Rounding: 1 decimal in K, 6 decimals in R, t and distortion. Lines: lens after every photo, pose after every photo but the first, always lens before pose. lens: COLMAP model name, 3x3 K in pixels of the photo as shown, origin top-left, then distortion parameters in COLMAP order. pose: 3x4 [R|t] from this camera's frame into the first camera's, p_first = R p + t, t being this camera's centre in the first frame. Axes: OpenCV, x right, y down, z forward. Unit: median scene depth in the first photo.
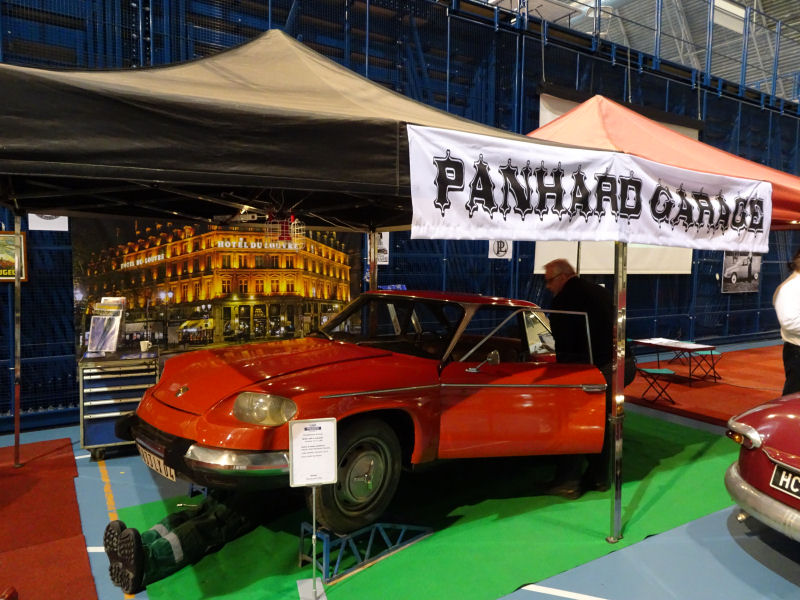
lens RADIAL K [[567.4, 0, 400.0], [0, 567.4, 300.0], [0, 0, 1]] dist [-0.001946, -0.001634]
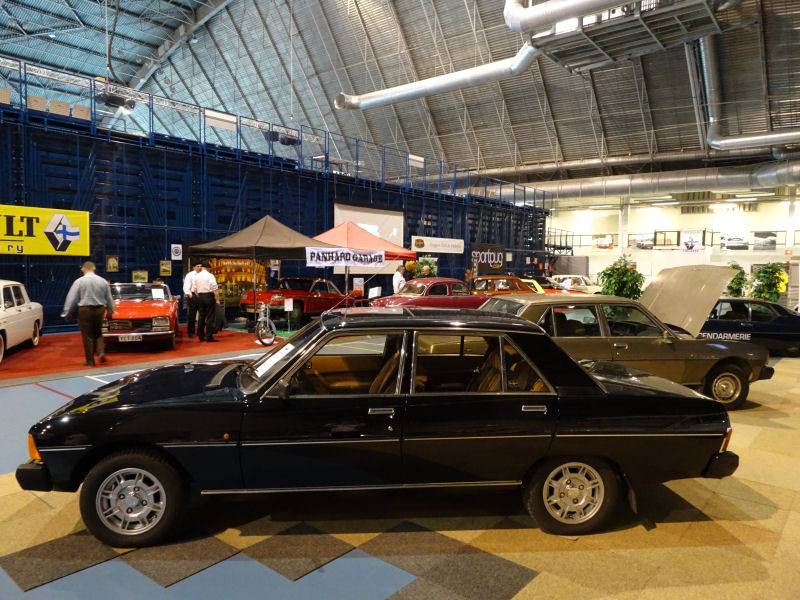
lens RADIAL K [[567.4, 0, 400.0], [0, 567.4, 300.0], [0, 0, 1]] dist [-0.001946, -0.001634]
pose [[0.948624, -0.017814, 0.315903, -0.620919], [0.019958, 0.999795, -0.003552, 0.188094], [-0.315775, 0.009674, 0.948785, -3.270615]]
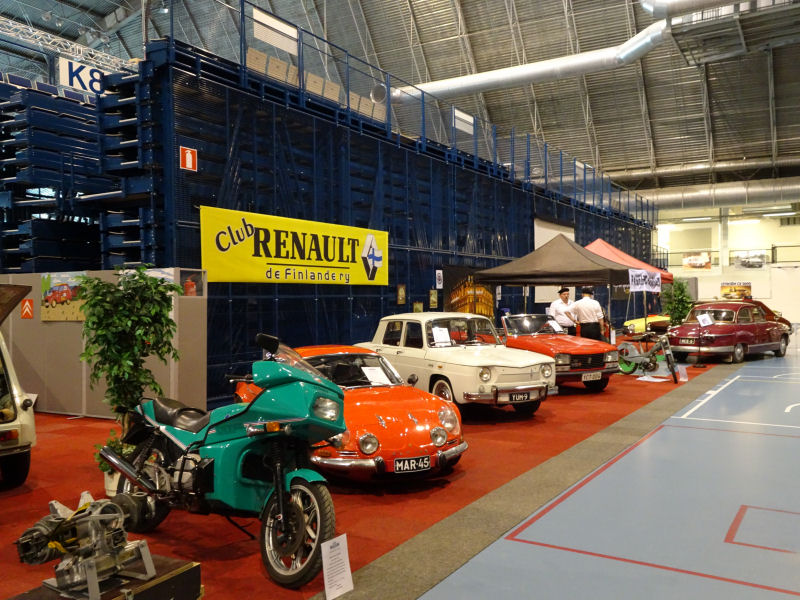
lens RADIAL K [[727.4, 0, 400.0], [0, 727.4, 300.0], [0, 0, 1]] dist [0.064269, 0.001190]
pose [[0.885795, -0.026474, 0.463320, -3.227542], [0.058959, 0.996701, -0.055769, 0.142675], [-0.460315, 0.076717, 0.884434, -2.552337]]
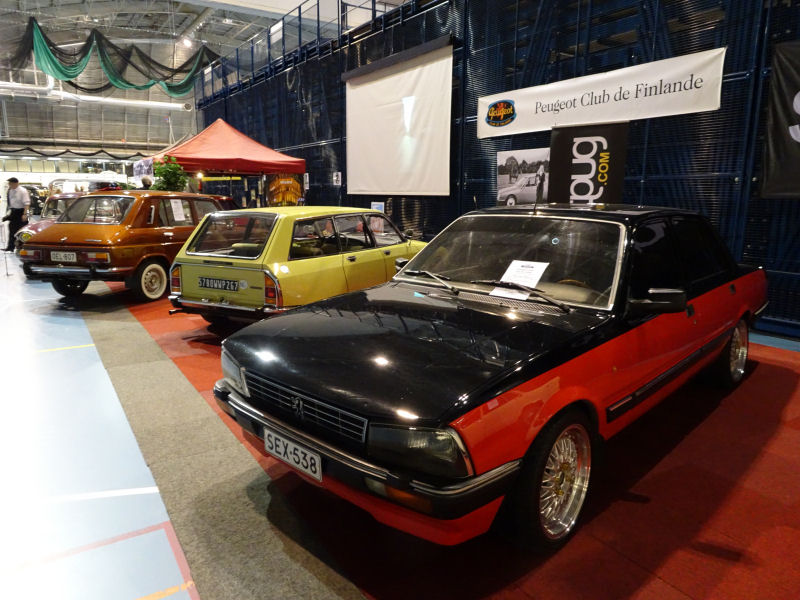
lens RADIAL K [[567.4, 0, 400.0], [0, 567.4, 300.0], [0, 0, 1]] dist [-0.001946, -0.001634]
pose [[0.018785, 0.168814, -0.985469, 4.236975], [-0.086854, 0.982192, 0.166597, -0.072042], [0.996044, 0.082462, 0.033113, 2.511726]]
